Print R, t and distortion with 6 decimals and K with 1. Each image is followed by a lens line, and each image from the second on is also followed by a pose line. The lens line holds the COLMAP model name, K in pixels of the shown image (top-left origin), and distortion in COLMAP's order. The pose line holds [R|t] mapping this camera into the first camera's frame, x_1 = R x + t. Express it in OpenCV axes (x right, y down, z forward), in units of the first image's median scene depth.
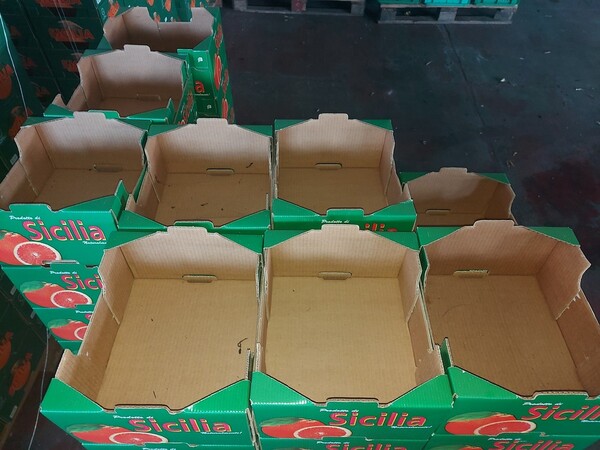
lens RADIAL K [[434.6, 0, 300.7], [0, 434.6, 222.6], [0, 0, 1]] dist [0.080301, -0.080410]
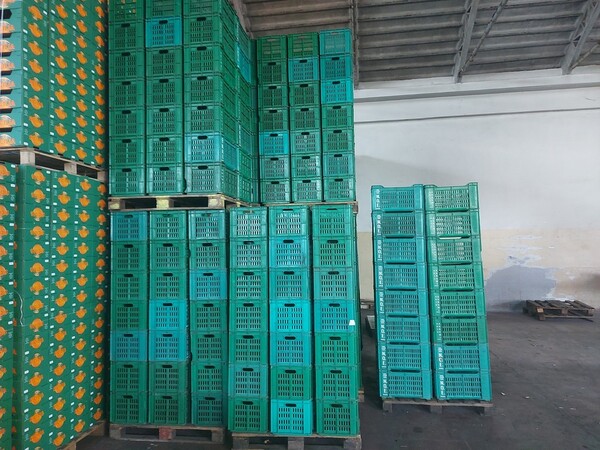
lens RADIAL K [[434.6, 0, 301.4], [0, 434.6, 224.0], [0, 0, 1]] dist [0.080301, -0.080410]
pose [[0.995011, -0.038082, -0.092215, 0.654687], [-0.047653, 0.630640, -0.774611, 0.016182], [0.087653, 0.775141, 0.625678, -0.082822]]
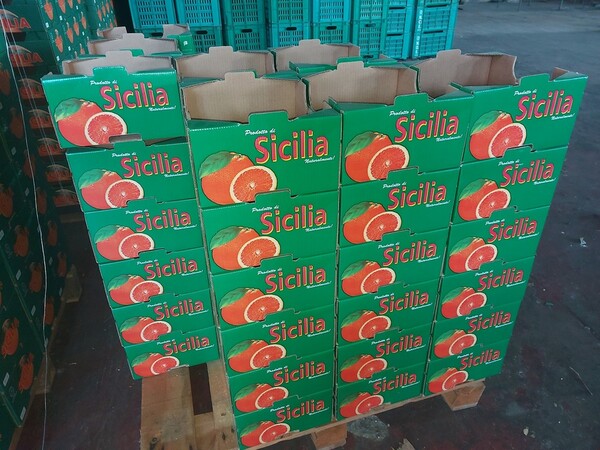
lens RADIAL K [[434.6, 0, 300.3], [0, 434.6, 221.7], [0, 0, 1]] dist [0.080301, -0.080410]
pose [[0.958356, -0.172103, 0.227890, -0.136523], [0.231092, 0.936203, -0.264801, 0.236986], [-0.167779, 0.306437, 0.936988, -0.028721]]
